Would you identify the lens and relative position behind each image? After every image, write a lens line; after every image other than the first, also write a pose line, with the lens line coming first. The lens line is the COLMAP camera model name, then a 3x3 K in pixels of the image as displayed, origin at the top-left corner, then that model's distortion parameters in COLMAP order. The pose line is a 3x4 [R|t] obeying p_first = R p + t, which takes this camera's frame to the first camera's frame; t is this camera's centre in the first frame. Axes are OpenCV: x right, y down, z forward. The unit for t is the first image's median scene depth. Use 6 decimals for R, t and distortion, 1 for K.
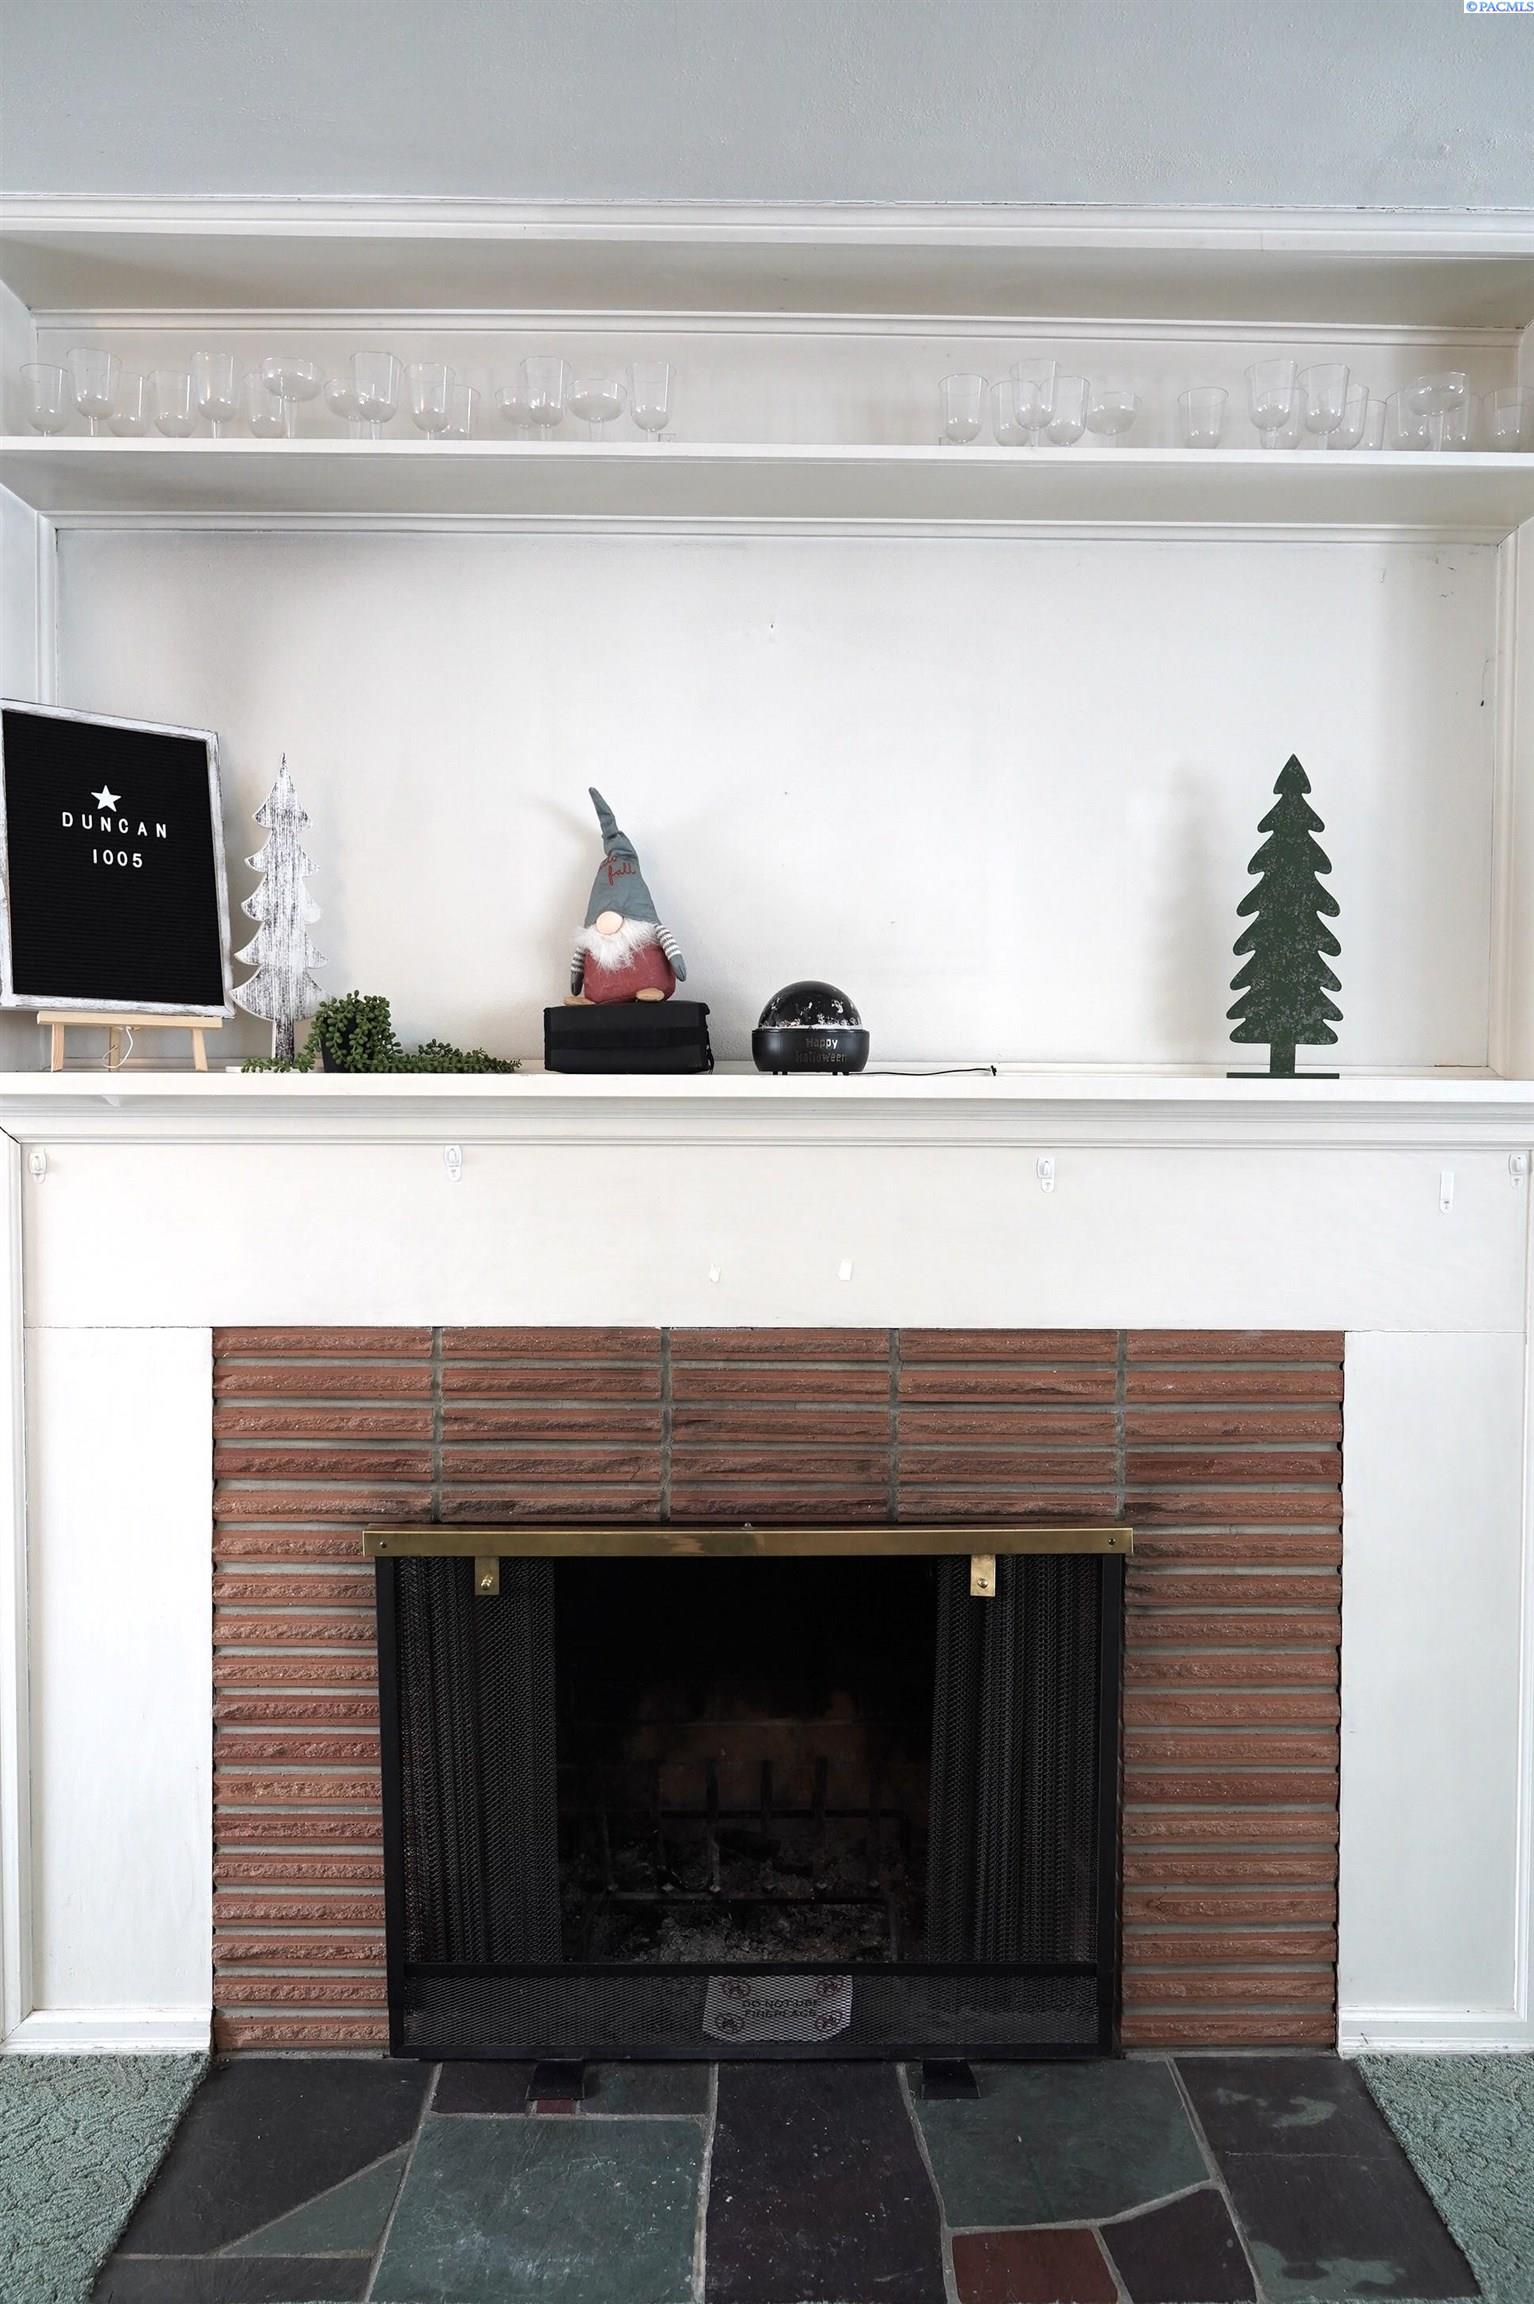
lens RADIAL K [[1604.2, 0, 767.0], [0, 1604.2, 1152.0], [0, 0, 1]] dist [-0.003565, 0.000711]
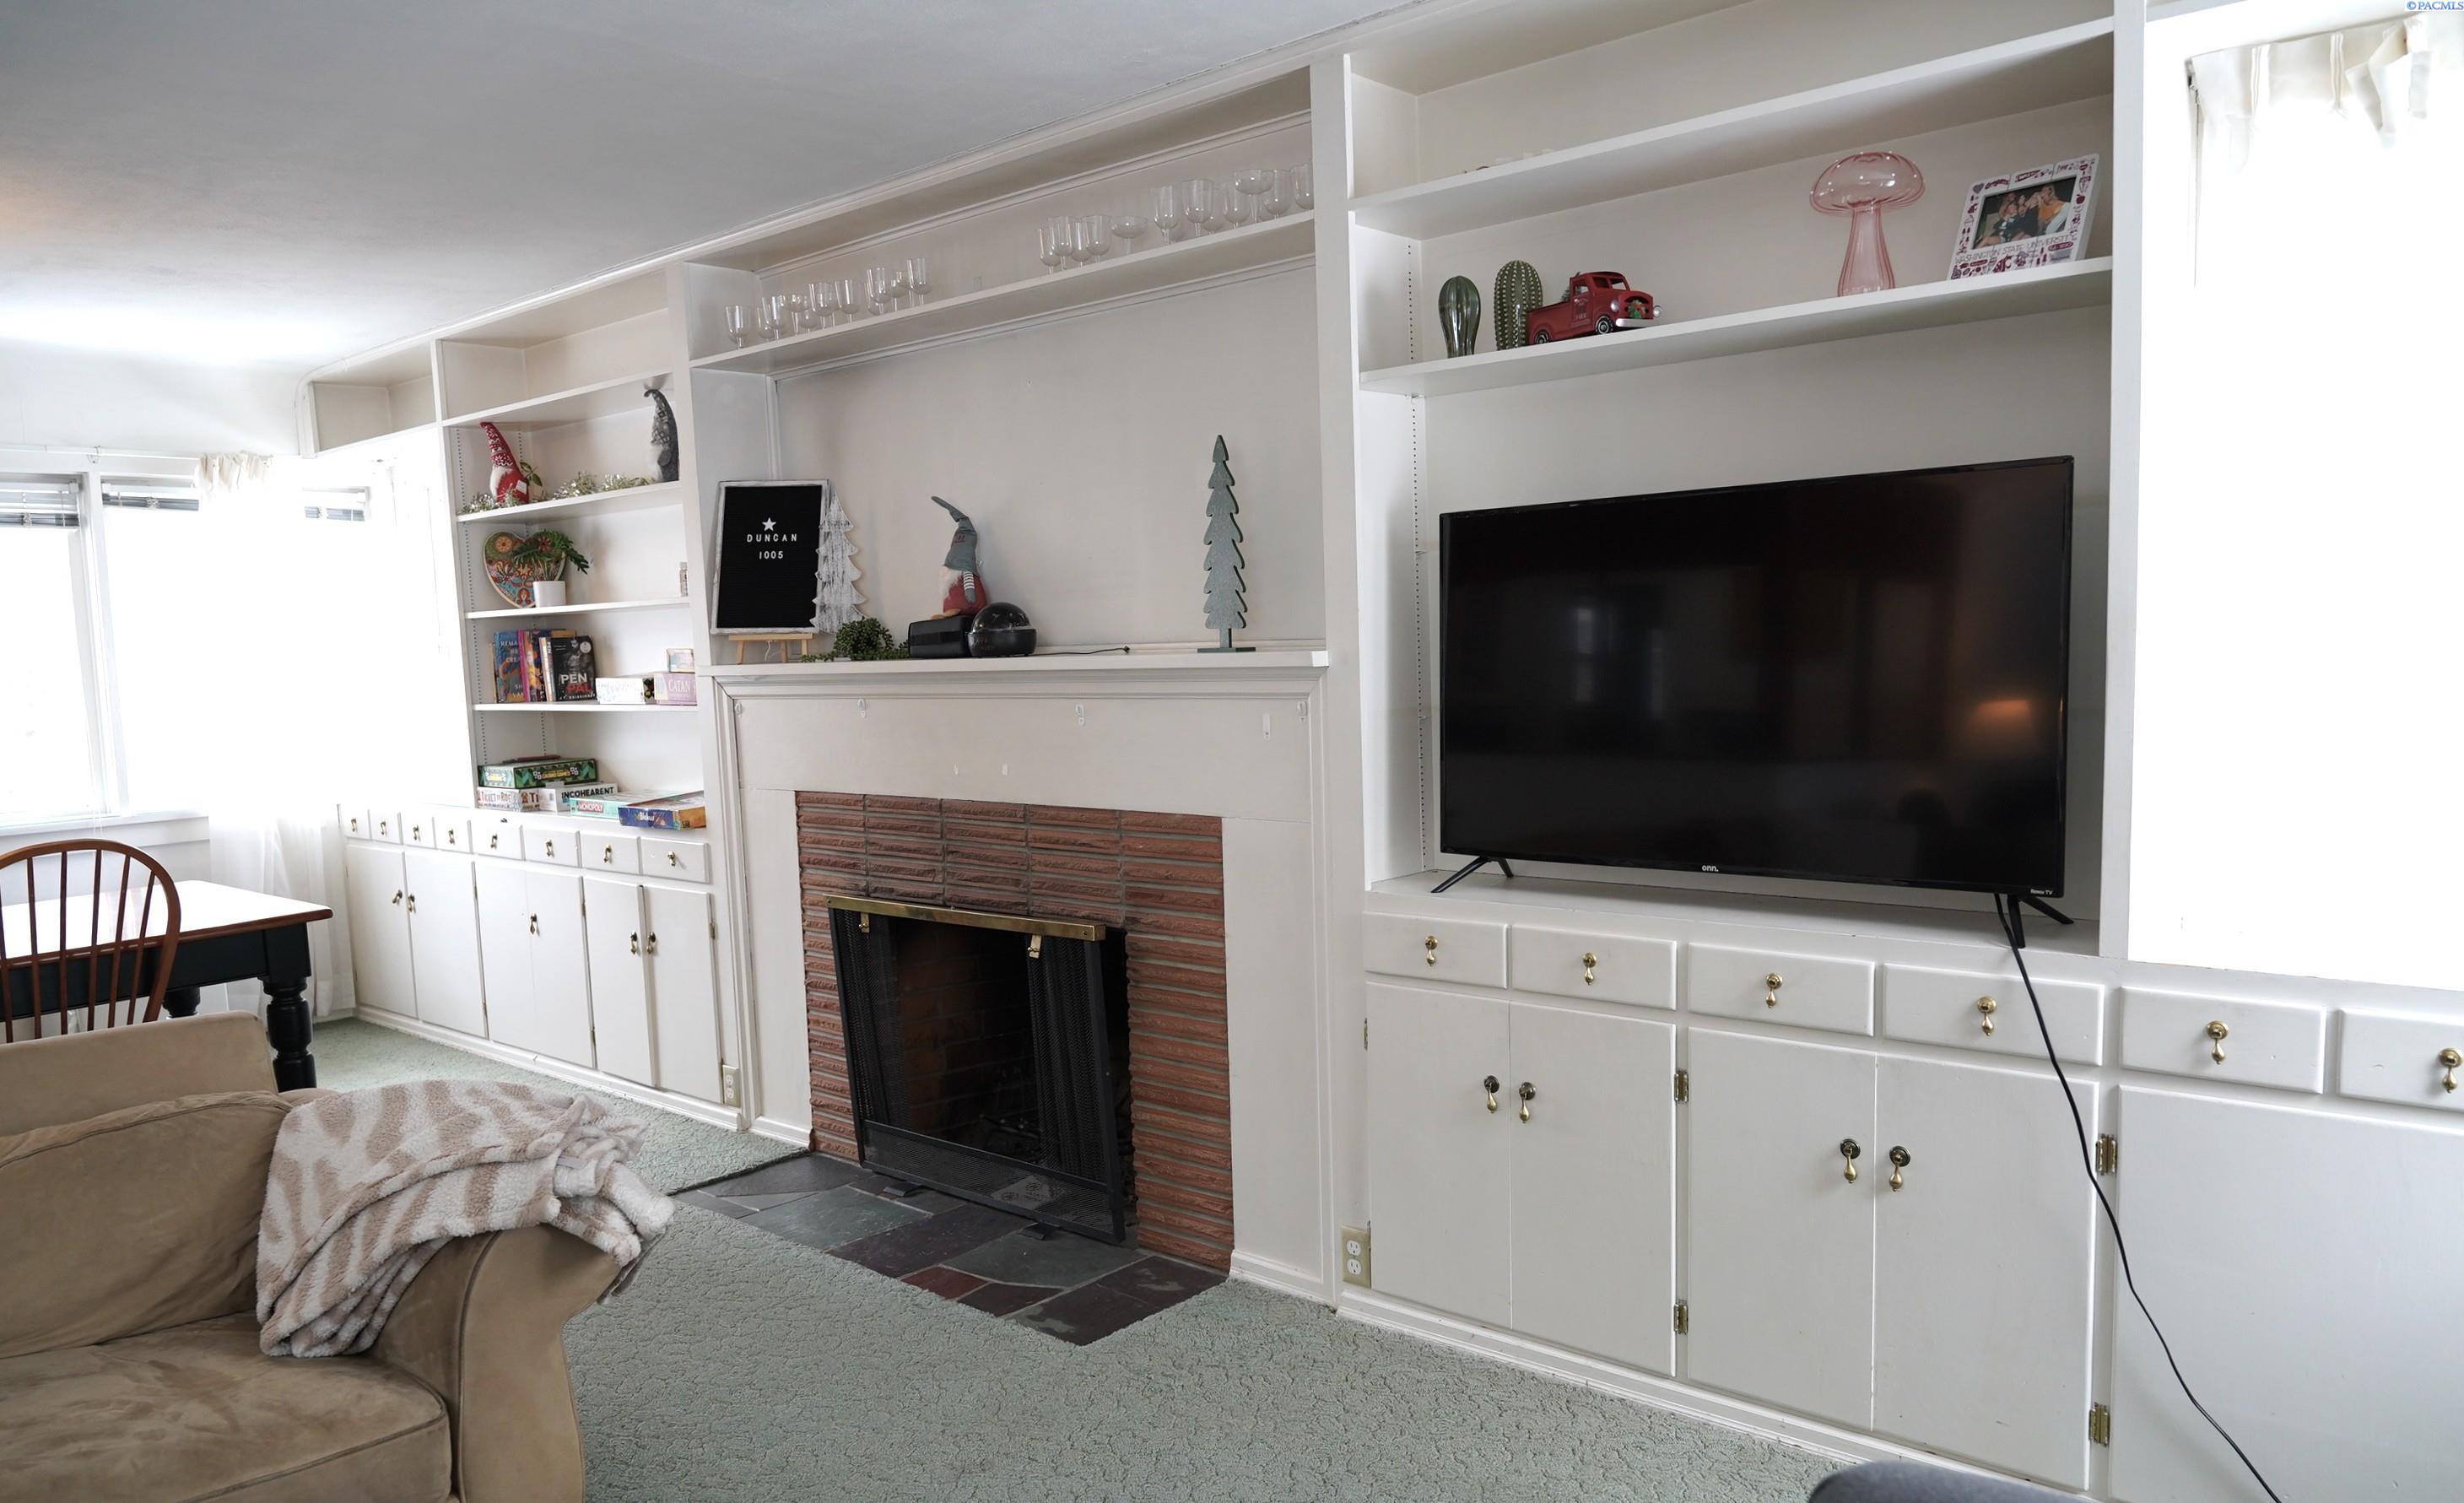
lens RADIAL K [[1692.4, 0, 1233.5], [0, 1692.4, 850.0], [0, 0, 1]] dist [0.000133, 0.000109]
pose [[0.743777, 0.055016, -0.666159, 1.446923], [0.003831, 0.996240, 0.086553, 0.002584], [0.668416, -0.066928, 0.740770, -0.199741]]
